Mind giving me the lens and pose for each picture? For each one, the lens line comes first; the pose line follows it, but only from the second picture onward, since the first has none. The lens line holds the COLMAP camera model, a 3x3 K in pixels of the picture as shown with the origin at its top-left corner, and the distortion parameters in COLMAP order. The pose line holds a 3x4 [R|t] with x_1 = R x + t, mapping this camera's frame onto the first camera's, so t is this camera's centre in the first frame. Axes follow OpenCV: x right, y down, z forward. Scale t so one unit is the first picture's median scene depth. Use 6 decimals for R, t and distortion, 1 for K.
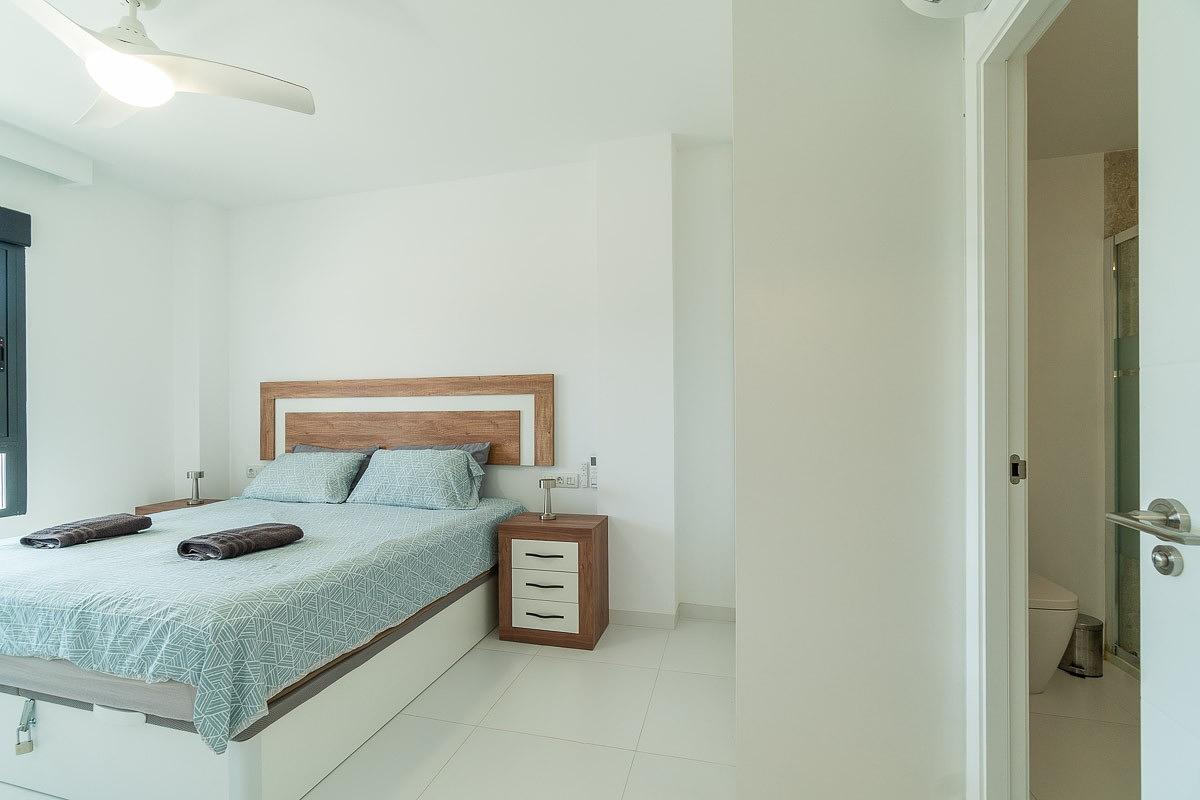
lens RADIAL K [[529.3, 0, 603.1], [0, 529.3, 411.9], [0, 0, 1]] dist [-0.002985, -0.000688]
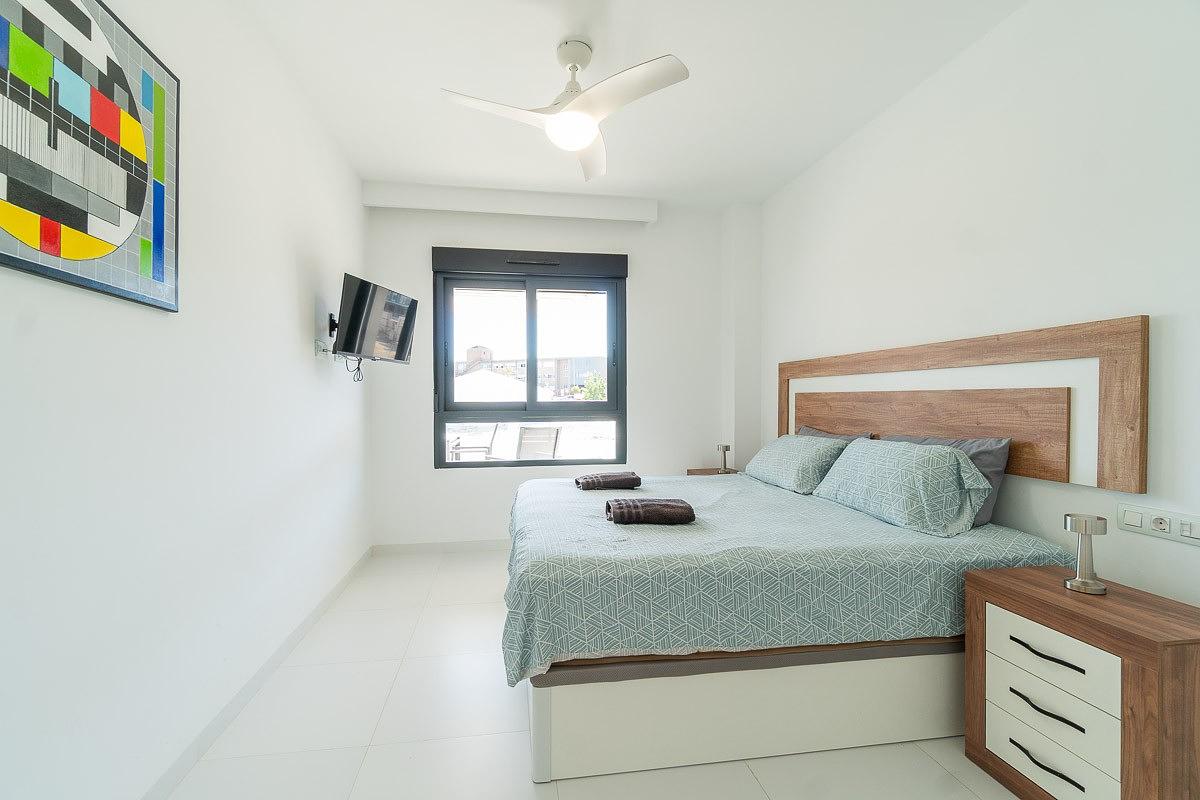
lens RADIAL K [[529.3, 0, 584.0], [0, 529.3, 399.6], [0, 0, 1]] dist [-0.002985, -0.000688]
pose [[0.385683, 0.007643, -0.922600, 0.182511], [0.003044, 0.999950, 0.009556, 0.003952], [0.922626, -0.006494, 0.385640, 0.319743]]
